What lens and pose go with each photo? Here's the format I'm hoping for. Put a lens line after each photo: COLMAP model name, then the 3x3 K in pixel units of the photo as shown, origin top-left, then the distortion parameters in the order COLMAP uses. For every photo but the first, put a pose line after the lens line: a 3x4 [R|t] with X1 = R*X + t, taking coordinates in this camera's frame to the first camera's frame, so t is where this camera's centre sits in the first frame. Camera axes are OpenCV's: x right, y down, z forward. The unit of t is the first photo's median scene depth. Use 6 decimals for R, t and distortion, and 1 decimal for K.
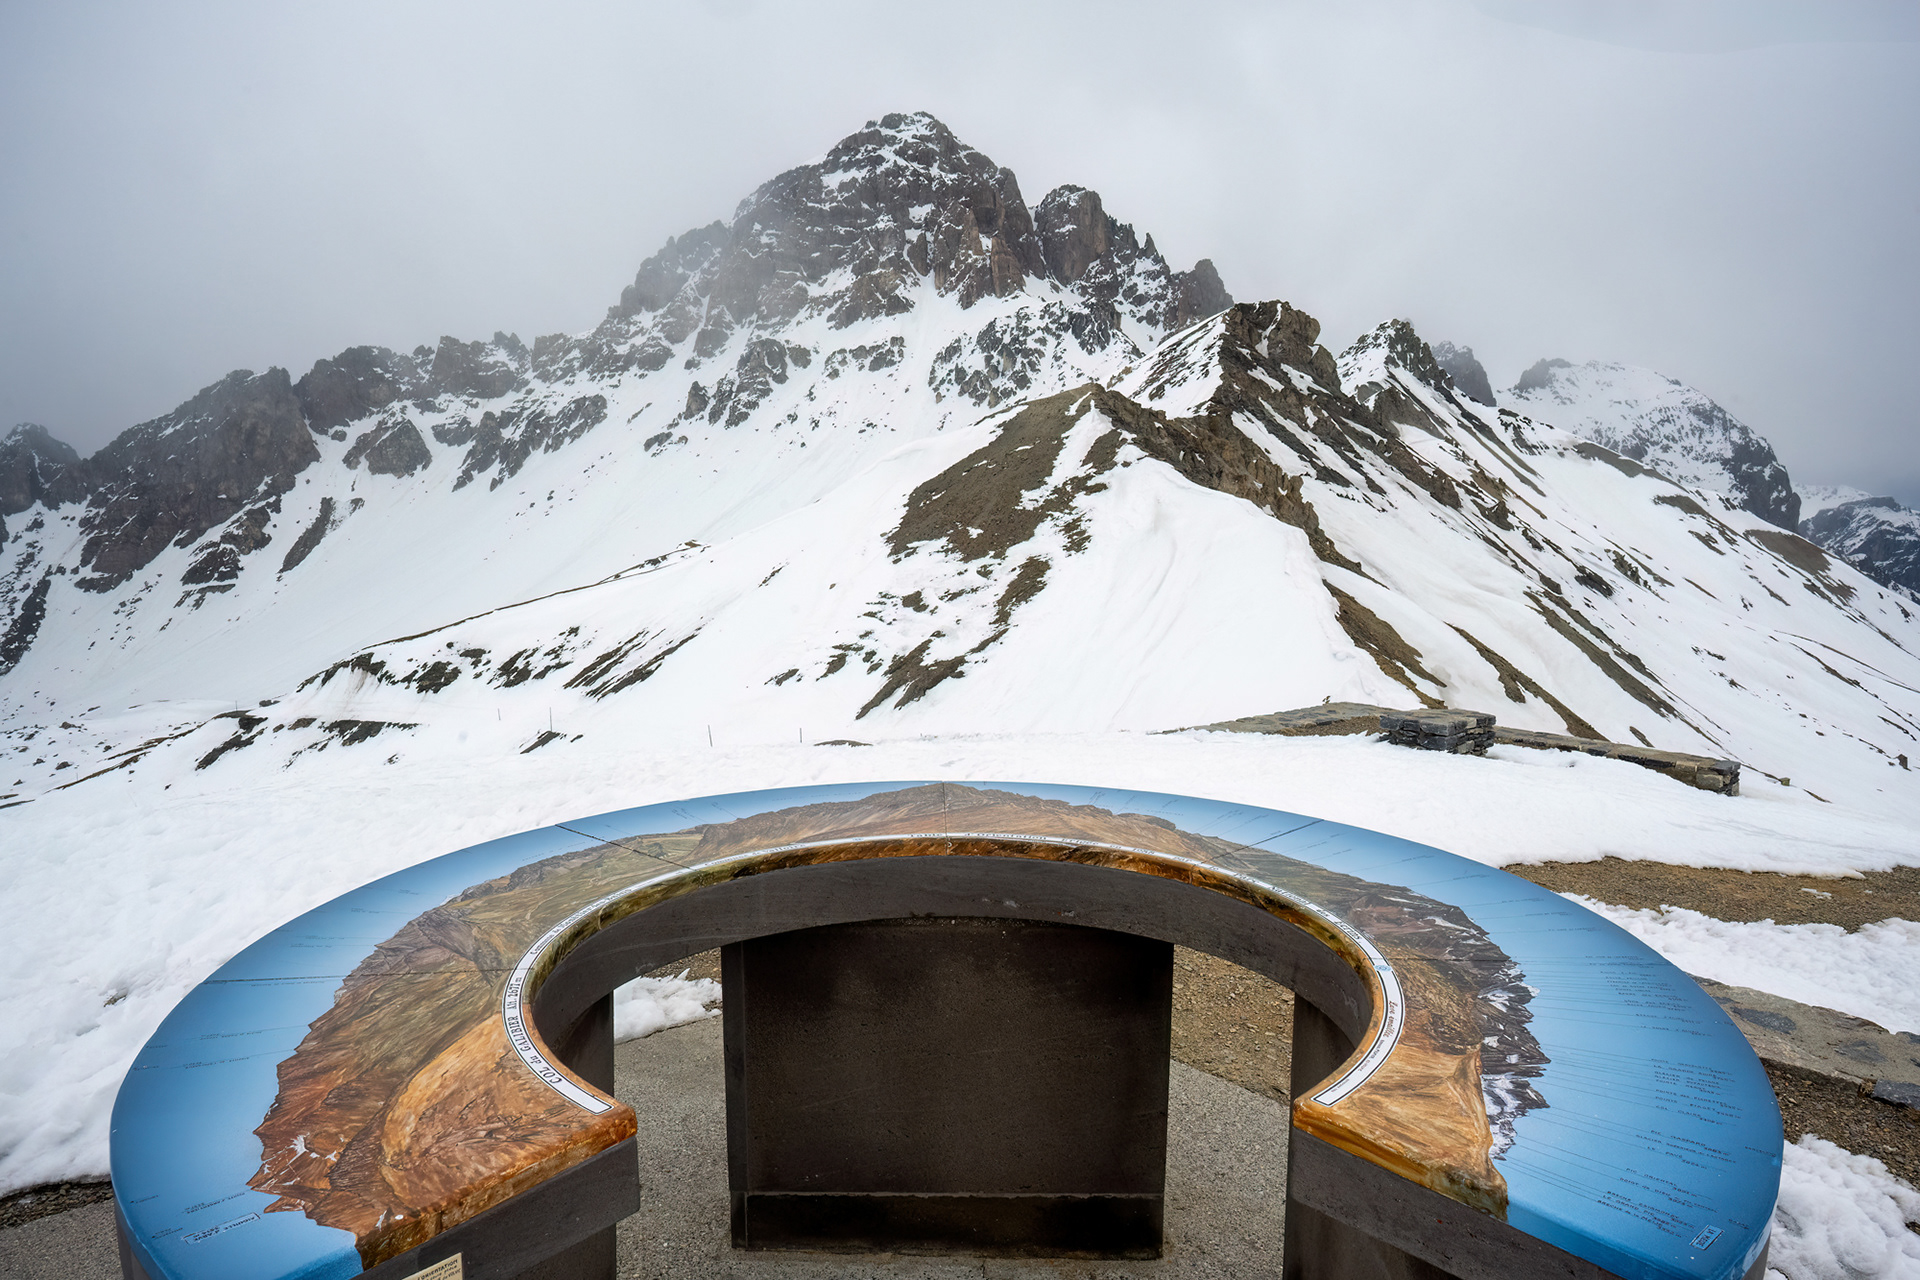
lens RADIAL K [[1359.8, 0, 1013.8], [0, 1359.8, 646.9], [0, 0, 1]] dist [-0.009597, 0.008965]
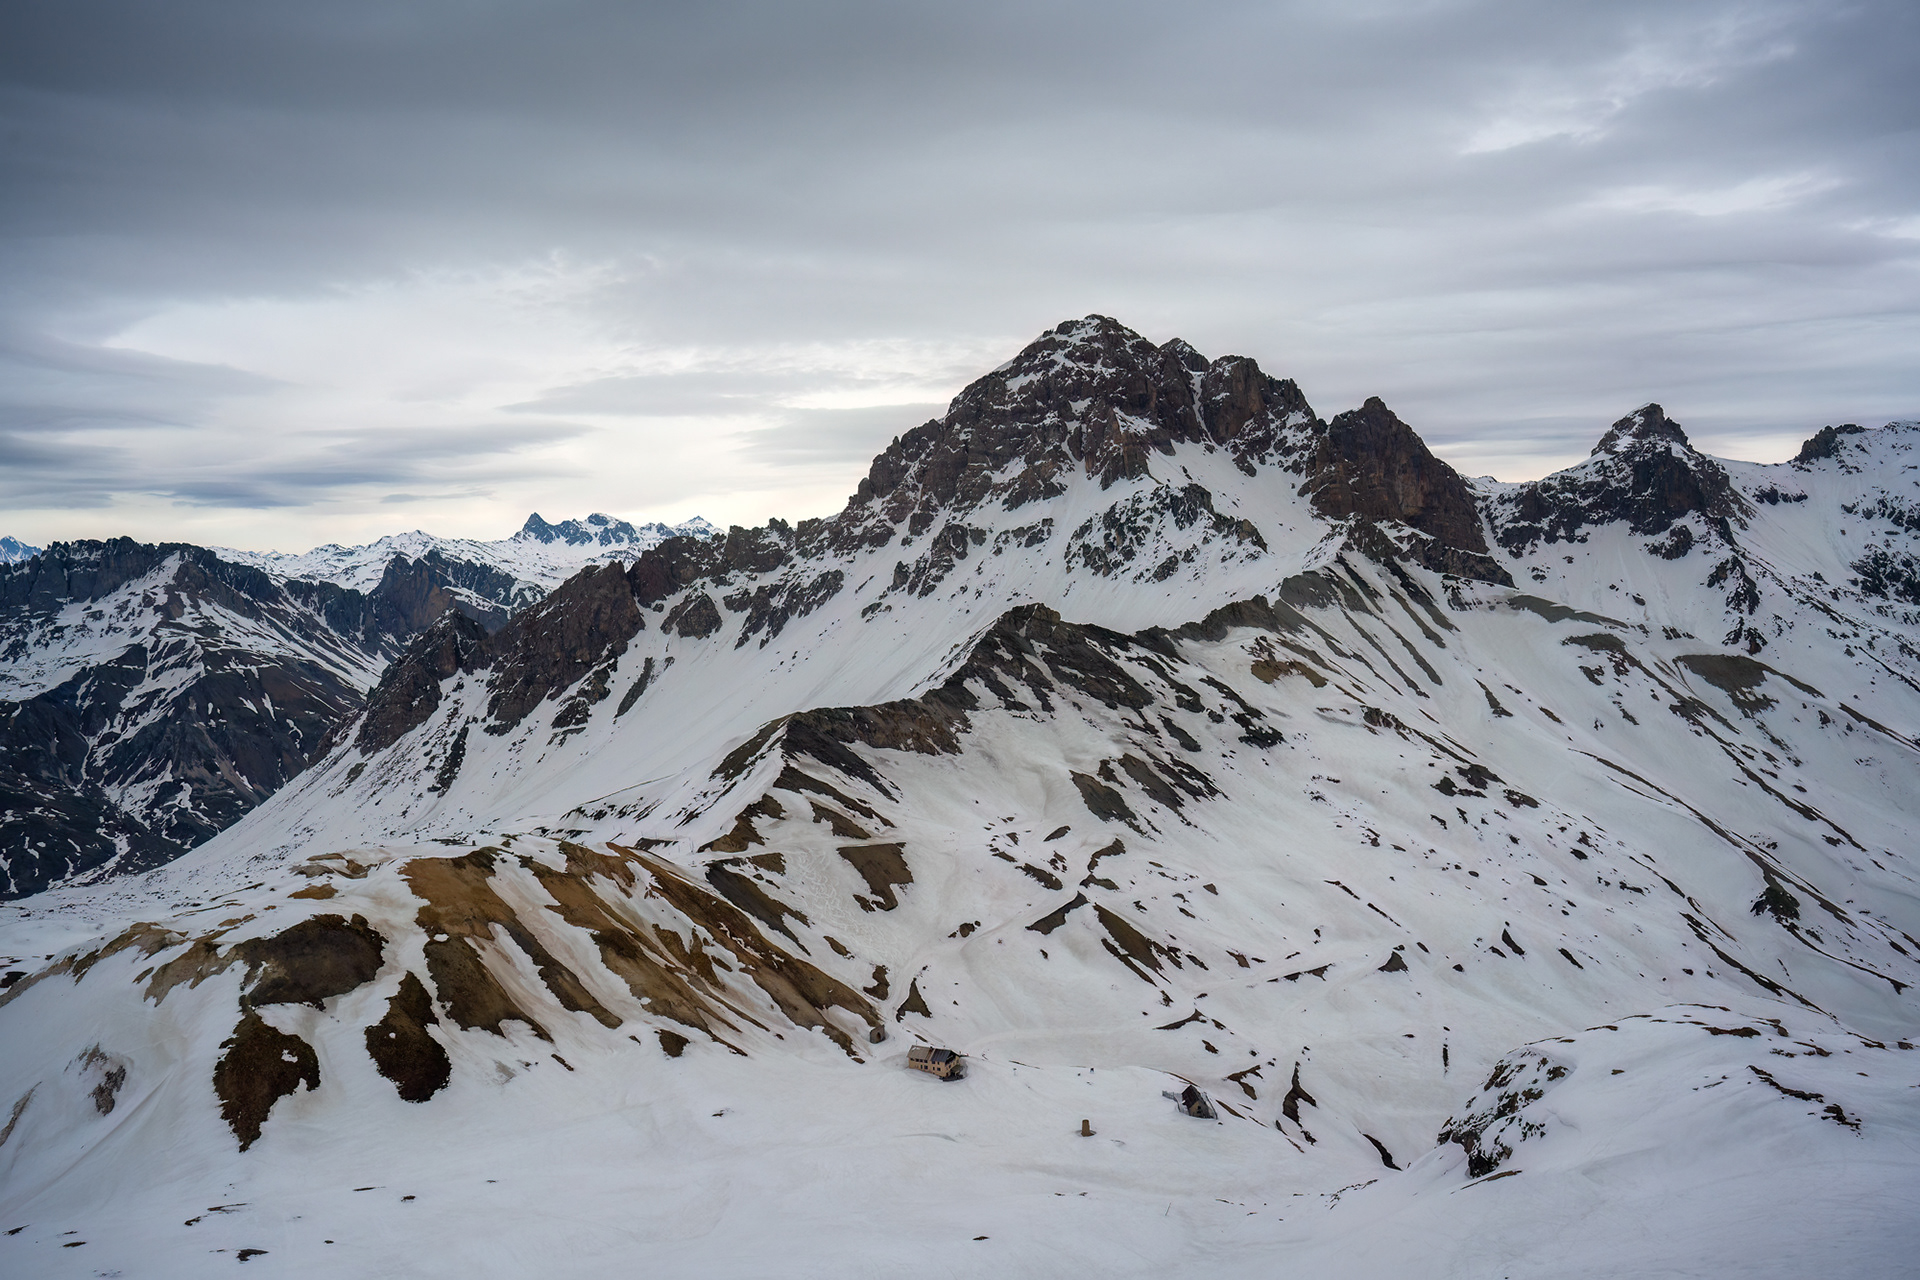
lens RADIAL K [[1323.8, 0, 953.7], [0, 1323.8, 664.9], [0, 0, 1]] dist [0.001311, 0.002718]
pose [[0.965252, -0.043855, -0.257615, 0.121088], [0.028050, 0.997510, -0.064709, -0.010738], [0.259812, 0.055234, 0.964078, -0.180799]]
